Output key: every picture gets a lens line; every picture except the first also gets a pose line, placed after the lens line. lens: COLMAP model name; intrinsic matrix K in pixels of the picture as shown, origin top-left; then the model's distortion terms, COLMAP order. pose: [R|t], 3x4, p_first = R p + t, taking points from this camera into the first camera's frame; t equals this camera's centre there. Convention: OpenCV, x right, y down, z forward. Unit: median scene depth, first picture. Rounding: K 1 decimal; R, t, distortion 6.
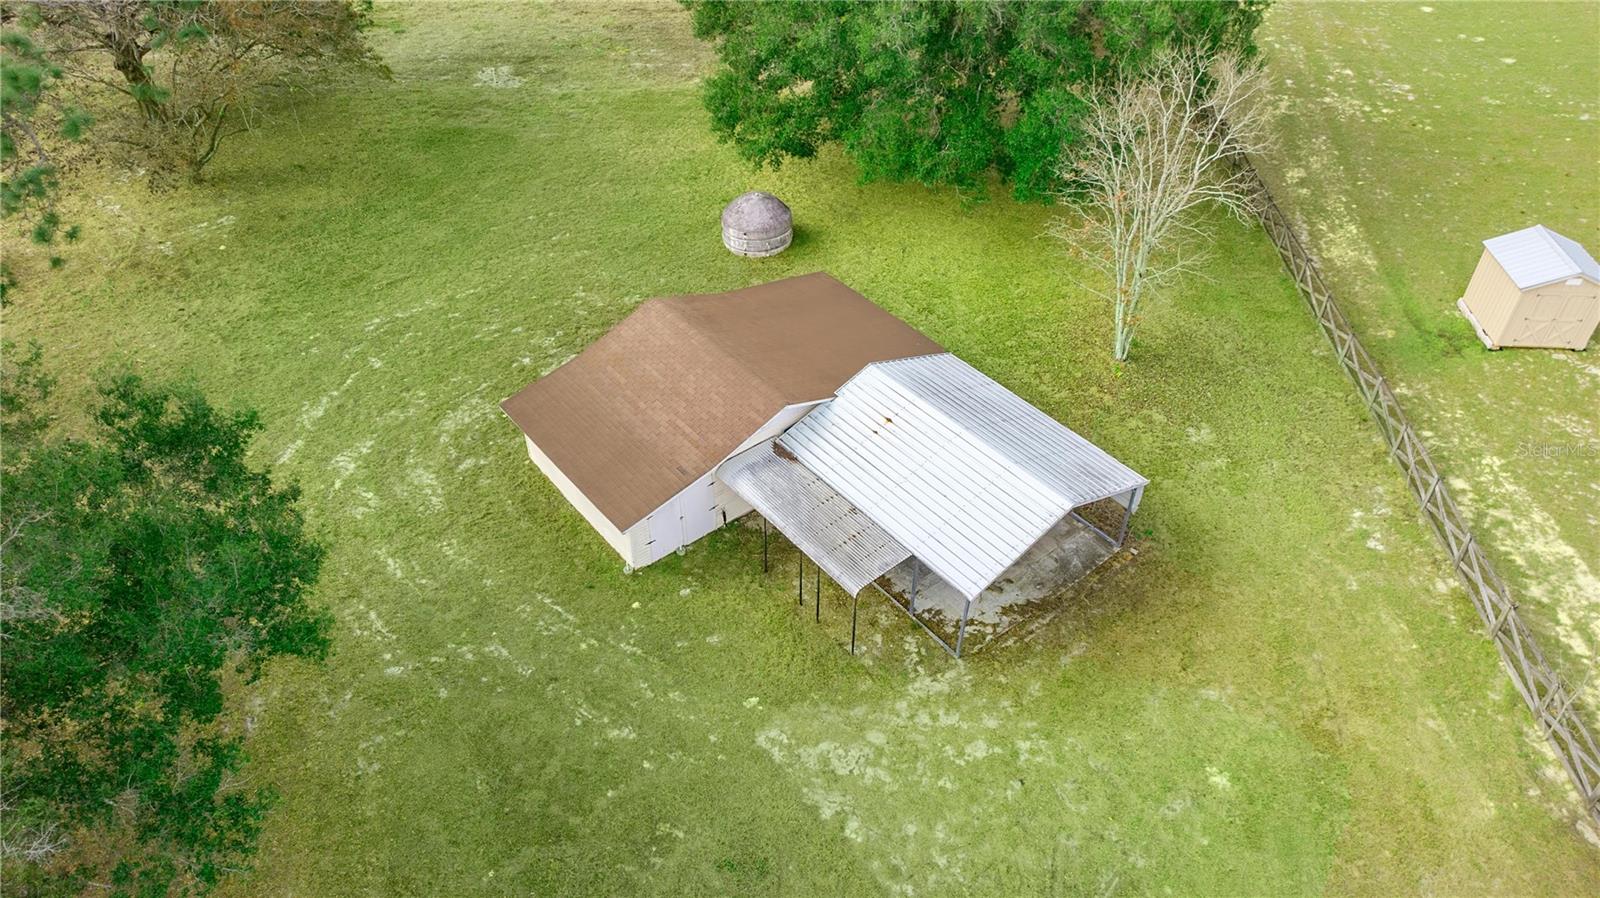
lens RADIAL K [[1213.0, 0, 800.0], [0, 1213.0, 449.0], [0, 0, 1]] dist [-0.010844, -0.004773]
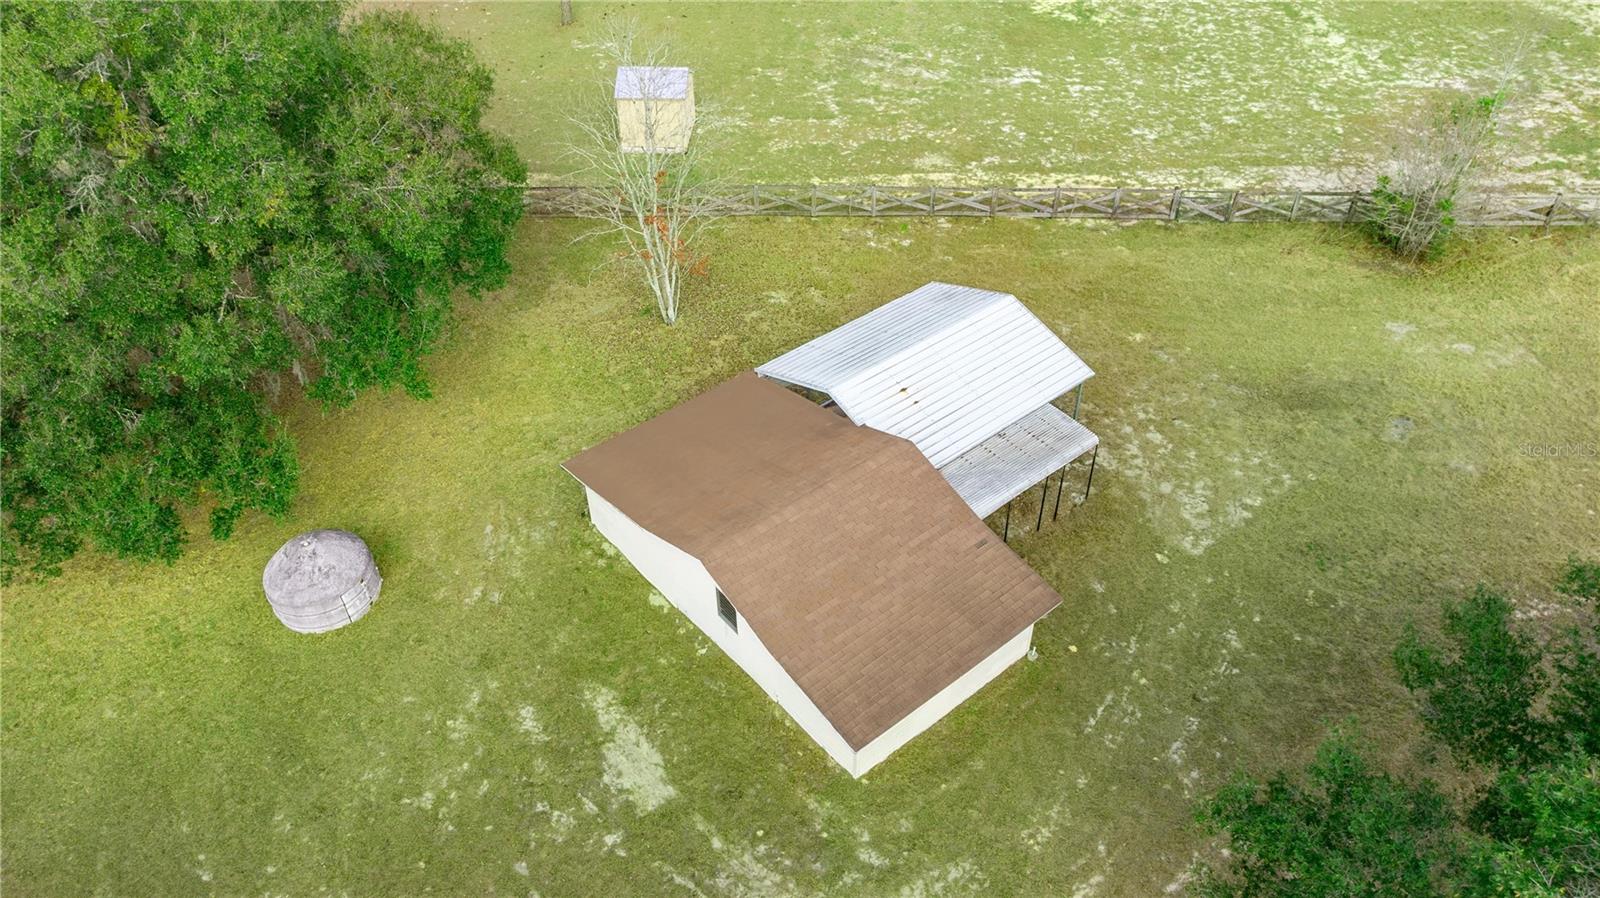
lens RADIAL K [[1213.0, 0, 800.0], [0, 1213.0, 449.0], [0, 0, 1]] dist [-0.010844, -0.004773]
pose [[-0.058356, -0.624002, 0.779241, -0.796943], [0.623592, 0.586763, 0.516568, -0.613547], [-0.779569, 0.516073, 0.354881, 0.771776]]
